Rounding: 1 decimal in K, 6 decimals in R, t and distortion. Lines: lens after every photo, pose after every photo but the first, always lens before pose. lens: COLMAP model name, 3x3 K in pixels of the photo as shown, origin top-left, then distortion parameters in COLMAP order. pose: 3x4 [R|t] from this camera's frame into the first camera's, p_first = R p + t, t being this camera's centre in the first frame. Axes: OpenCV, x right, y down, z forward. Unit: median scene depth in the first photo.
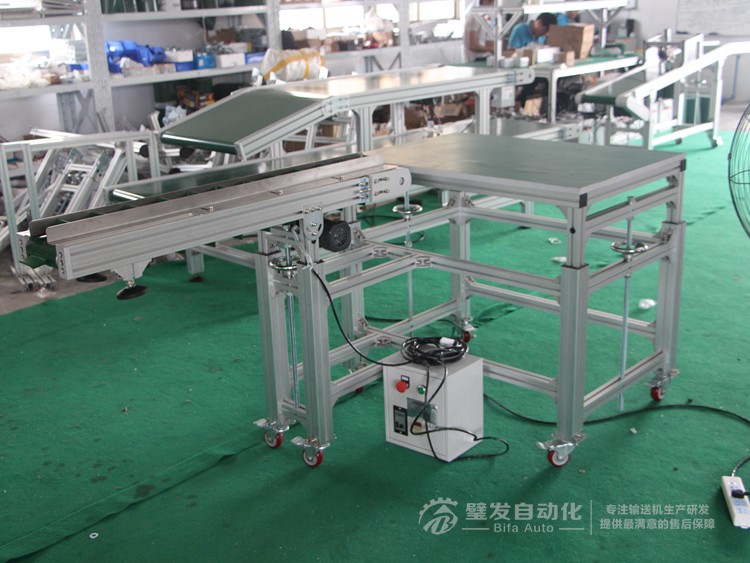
lens RADIAL K [[907.8, 0, 375.0], [0, 907.8, 281.5], [0, 0, 1]] dist [0.000980, 0.001677]
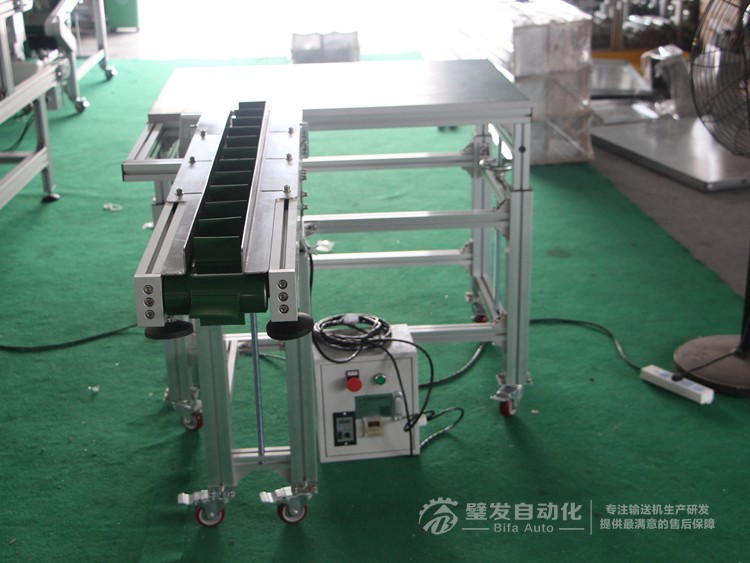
lens RADIAL K [[1113.1, 0, 375.0], [0, 1113.1, 281.5], [0, 0, 1]] dist [0.001257, -0.006999]
pose [[0.693809, -0.227986, 0.683119, -0.573792], [0.212921, 0.971099, 0.107845, -0.067816], [-0.687964, 0.070627, 0.722300, 0.273497]]
